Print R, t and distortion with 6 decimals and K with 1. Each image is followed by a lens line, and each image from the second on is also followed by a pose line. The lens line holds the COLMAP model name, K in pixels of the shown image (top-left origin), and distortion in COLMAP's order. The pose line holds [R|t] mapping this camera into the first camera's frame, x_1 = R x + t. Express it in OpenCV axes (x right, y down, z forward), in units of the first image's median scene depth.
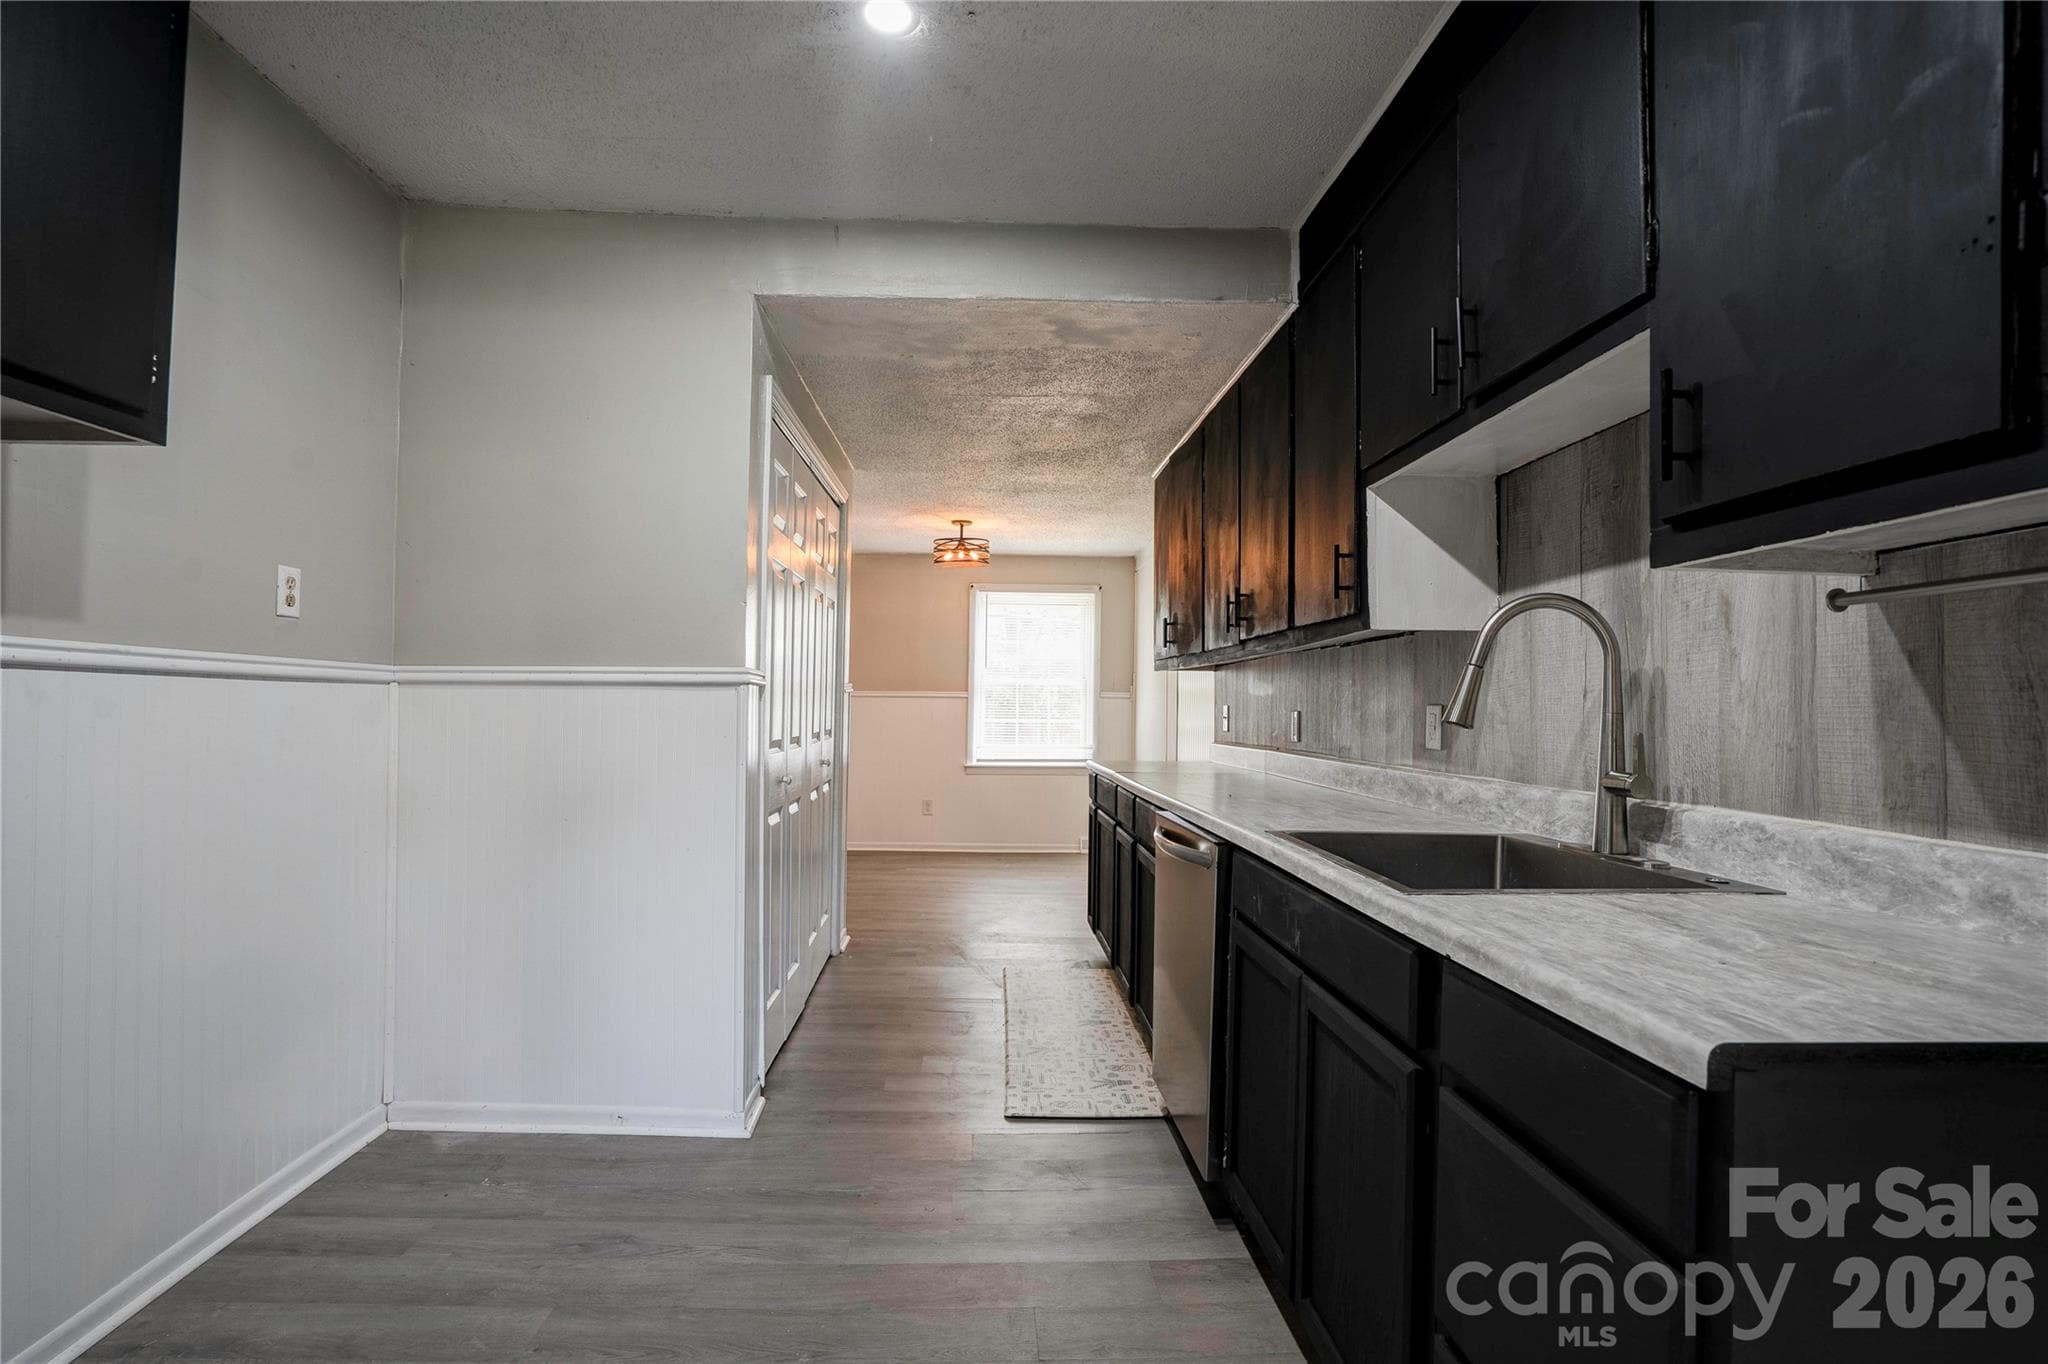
lens RADIAL K [[962.0, 0, 1012.5], [0, 962.0, 681.0], [0, 0, 1]] dist [-0.051146, 0.017513]
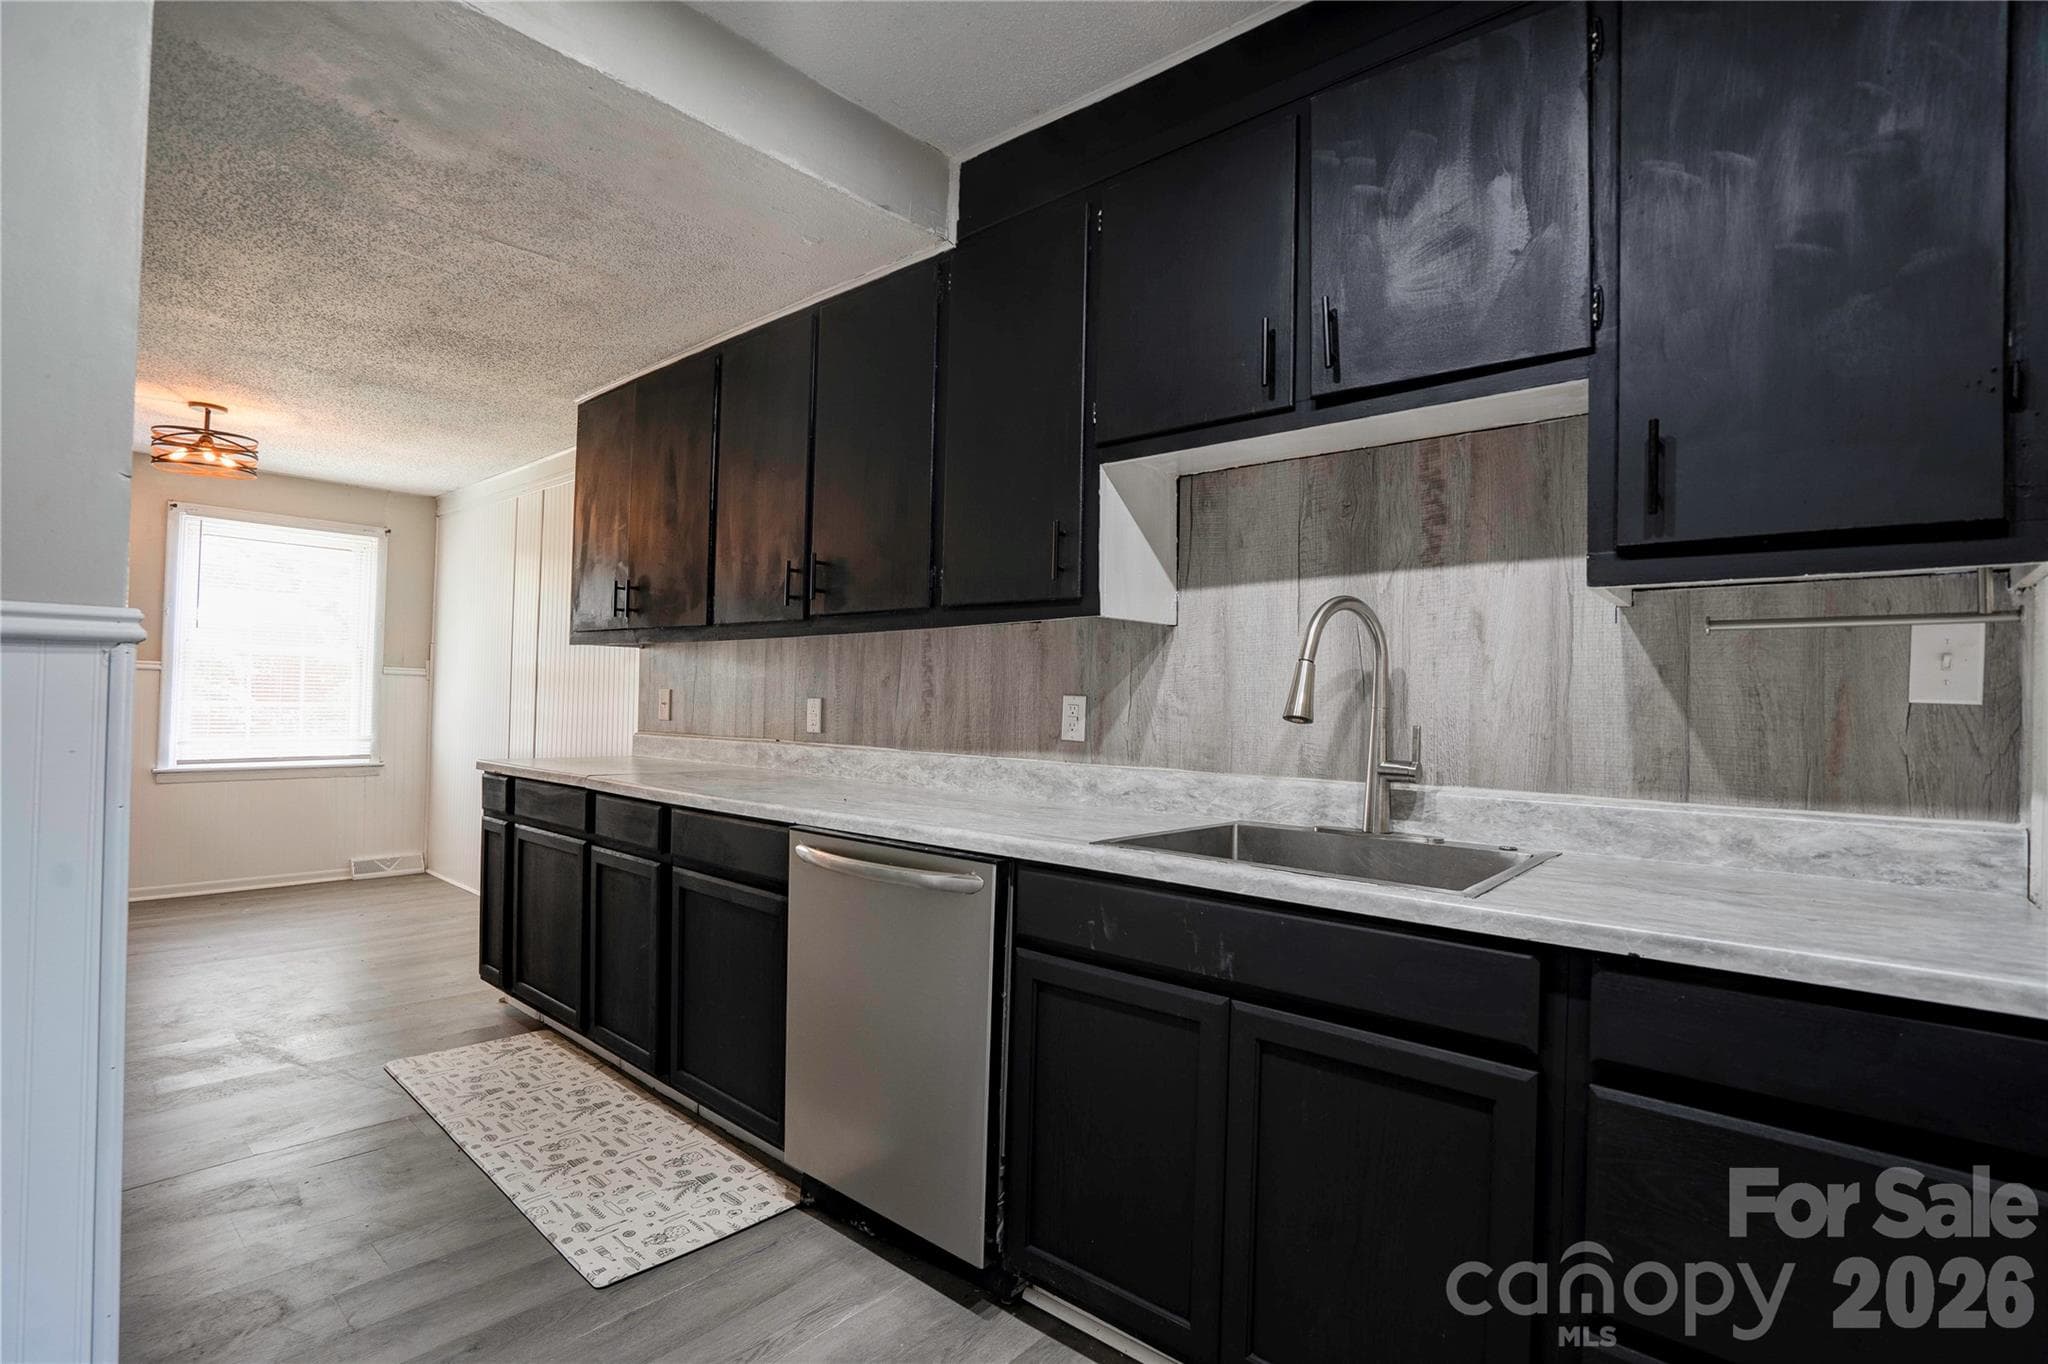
lens RADIAL K [[962.0, 0, 1017.5], [0, 962.0, 682.0], [0, 0, 1]] dist [-0.051146, 0.017513]
pose [[0.687279, 0.016709, 0.726202, -0.292015], [-0.031885, 0.999466, 0.007180, 0.005261], [-0.725694, -0.028090, 0.687444, 0.320077]]
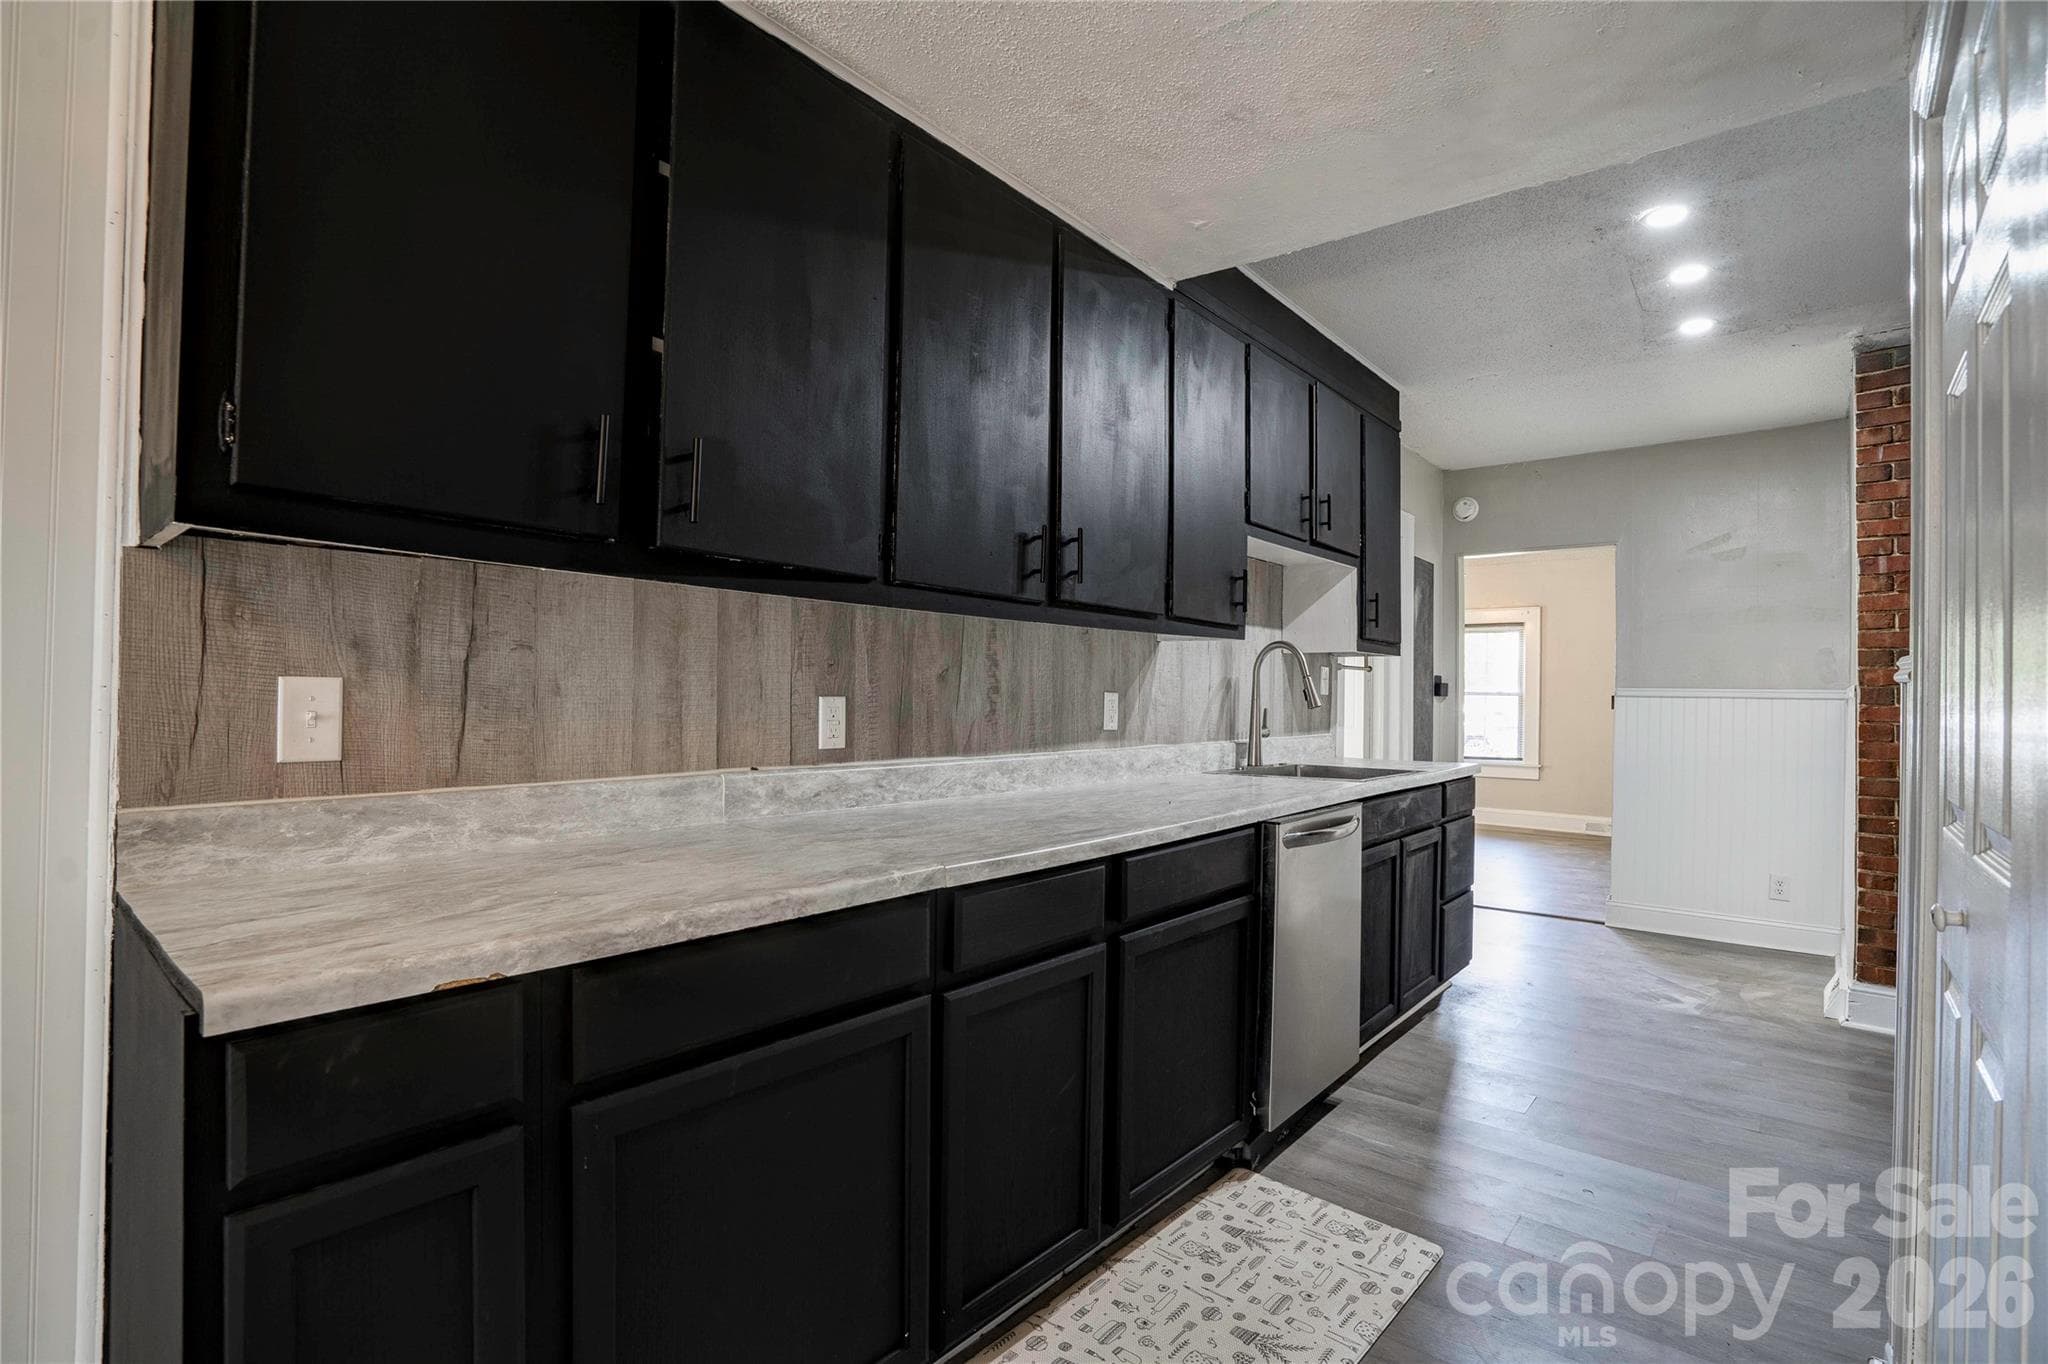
lens RADIAL K [[962.0, 0, 988.6], [0, 962.0, 698.4], [0, 0, 1]] dist [-0.051146, 0.017513]
pose [[-0.727907, -0.006043, 0.685649, -0.240424], [-0.026689, 0.999453, -0.019525, 0.053329], [-0.685156, -0.032511, -0.727670, 1.747541]]
